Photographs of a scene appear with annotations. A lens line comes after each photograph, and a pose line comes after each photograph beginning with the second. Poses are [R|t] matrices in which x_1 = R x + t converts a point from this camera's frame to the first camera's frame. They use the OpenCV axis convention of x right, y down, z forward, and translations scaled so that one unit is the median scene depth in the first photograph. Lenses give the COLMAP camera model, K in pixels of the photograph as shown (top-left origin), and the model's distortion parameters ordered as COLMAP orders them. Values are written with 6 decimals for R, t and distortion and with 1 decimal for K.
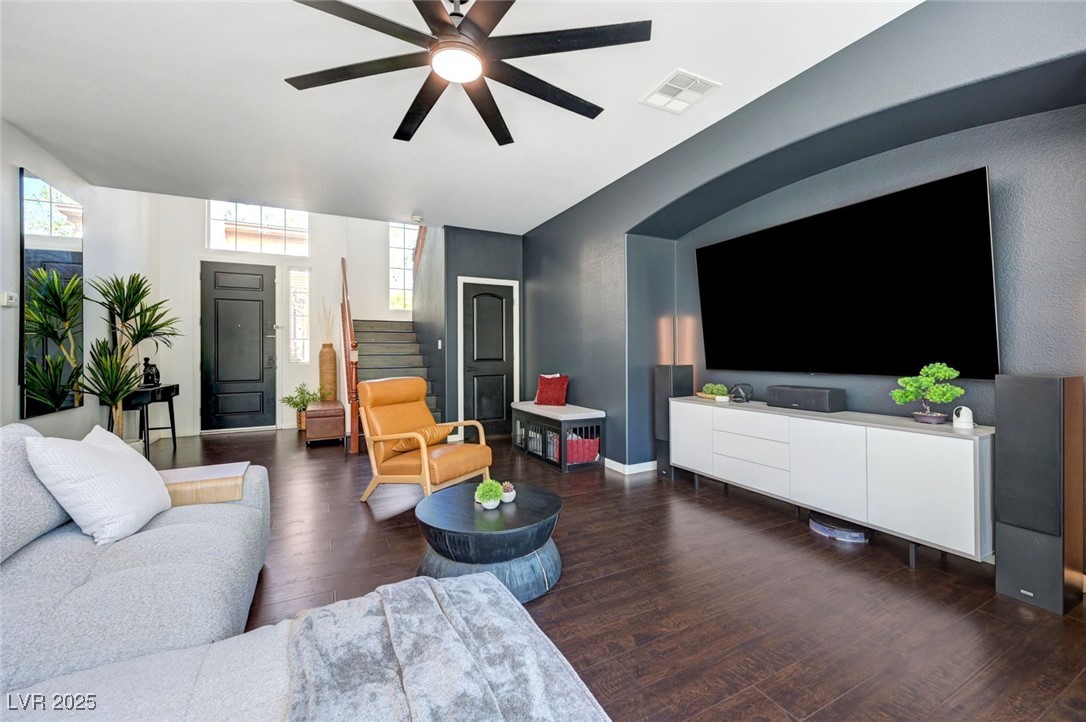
lens RADIAL K [[439.3, 0, 540.5], [0, 439.3, 354.9], [0, 0, 1]] dist [-0.000477, 0.000028]
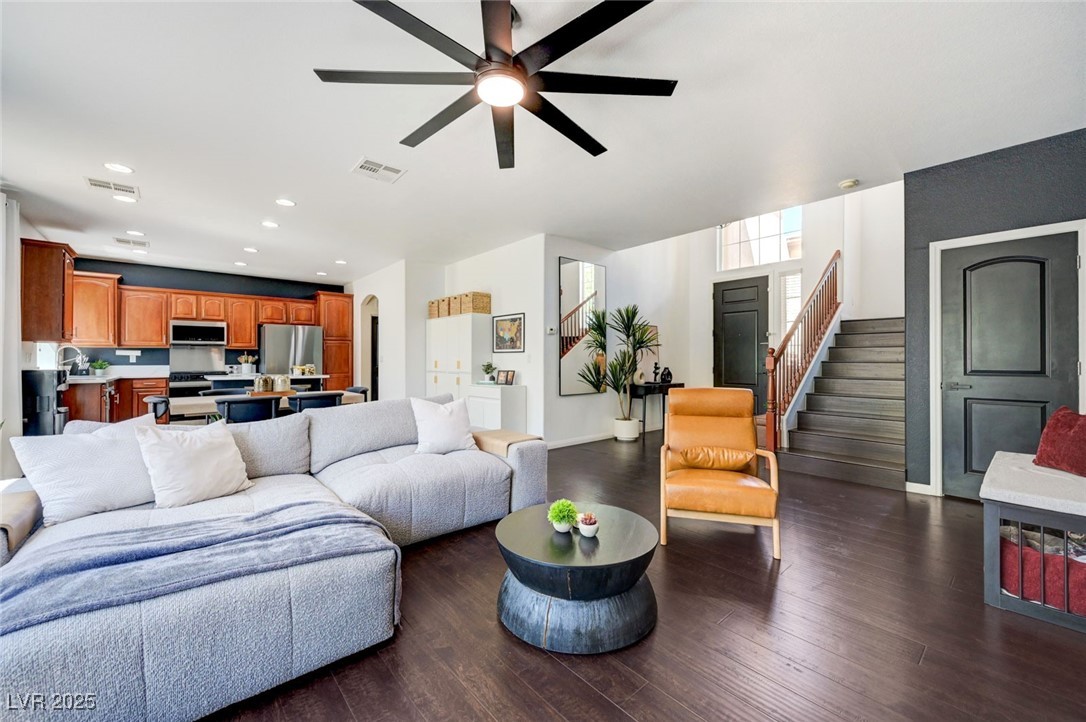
lens RADIAL K [[429.2, 0, 545.6], [0, 429.2, 357.9], [0, 0, 1]] dist [0.000981, 0.000171]
pose [[0.243695, -0.000263, -0.969852, 0.289843], [-0.006832, 0.999975, -0.001988, -0.002858], [0.969828, 0.007110, 0.243687, 0.290587]]
